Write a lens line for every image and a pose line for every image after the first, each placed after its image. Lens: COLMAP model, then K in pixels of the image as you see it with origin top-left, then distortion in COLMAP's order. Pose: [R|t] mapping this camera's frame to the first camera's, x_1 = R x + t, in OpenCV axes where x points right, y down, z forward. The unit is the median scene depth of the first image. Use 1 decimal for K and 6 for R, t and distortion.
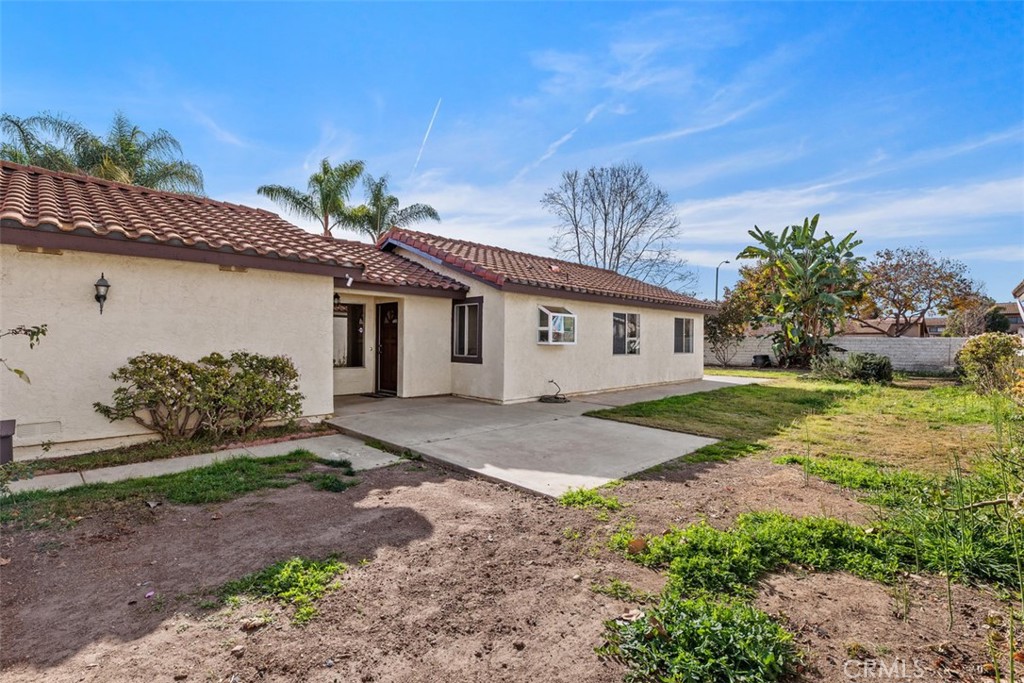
lens RADIAL K [[501.9, 0, 510.9], [0, 501.9, 337.7], [0, 0, 1]] dist [-0.000569, -0.000964]
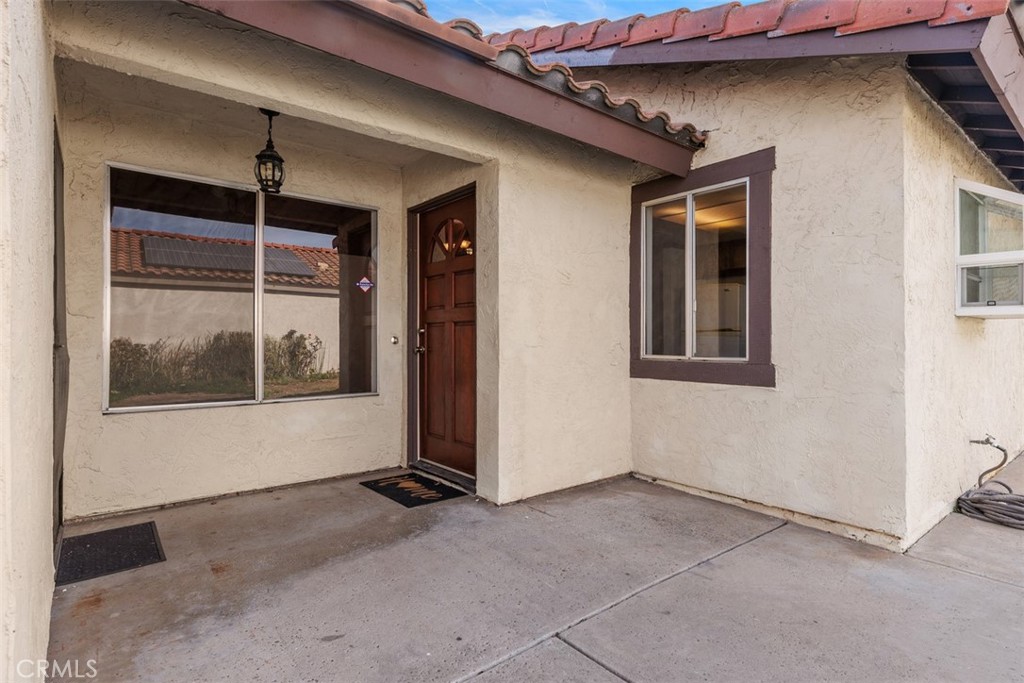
lens RADIAL K [[492.6, 0, 509.6], [0, 492.6, 343.7], [0, 0, 1]] dist [-0.002025, -0.000204]
pose [[0.995399, -0.010762, -0.095209, -0.174663], [0.011352, 0.999920, 0.005651, 0.024373], [0.095141, -0.006705, 0.995441, 0.693941]]
